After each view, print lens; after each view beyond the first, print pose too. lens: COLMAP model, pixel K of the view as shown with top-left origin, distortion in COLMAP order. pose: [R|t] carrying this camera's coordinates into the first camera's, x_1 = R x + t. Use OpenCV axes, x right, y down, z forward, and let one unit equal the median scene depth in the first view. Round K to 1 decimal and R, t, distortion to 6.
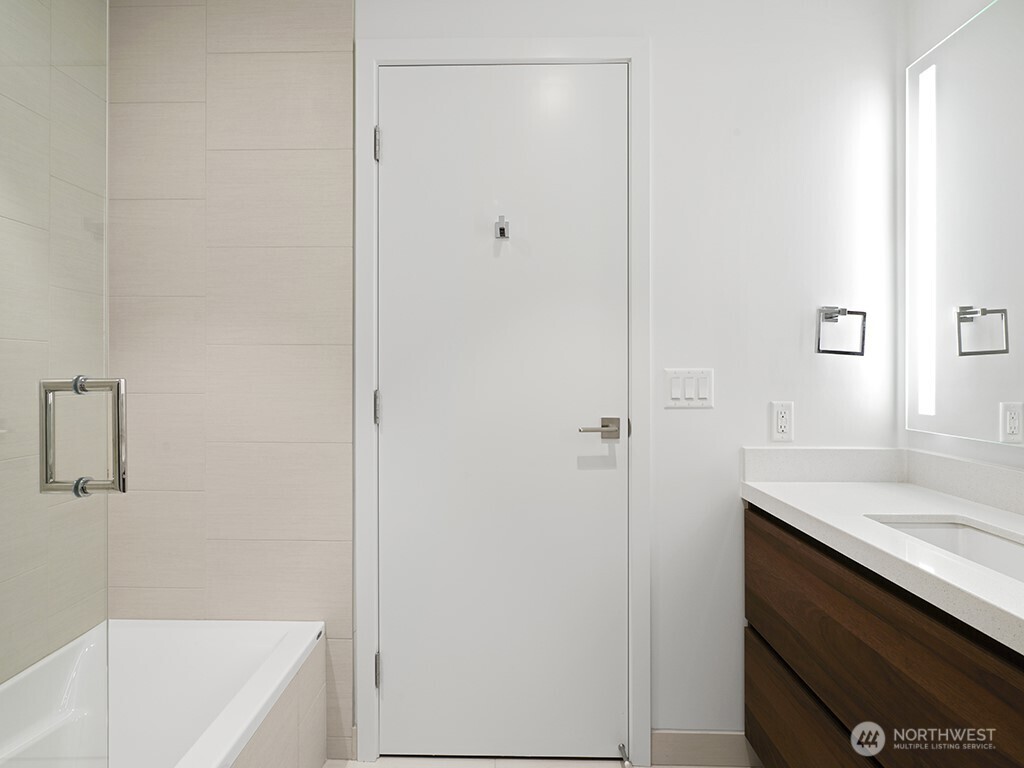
lens RADIAL K [[476.1, 0, 512.6], [0, 476.1, 377.2], [0, 0, 1]] dist [-0.004215, 0.001186]
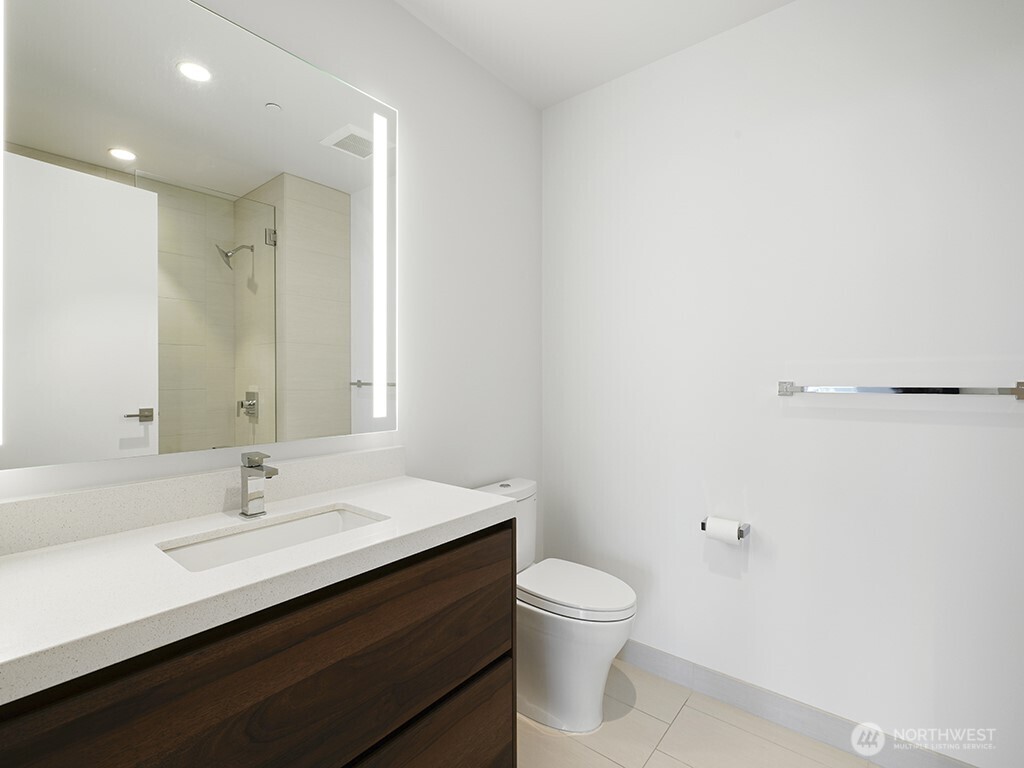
lens RADIAL K [[476.1, 0, 510.5], [0, 476.1, 382.9], [0, 0, 1]] dist [-0.004215, 0.001186]
pose [[-0.788016, -0.003348, 0.615646, -0.069908], [0.006226, 0.999891, 0.013406, -0.007761], [-0.615623, 0.014398, -0.787909, 0.862994]]
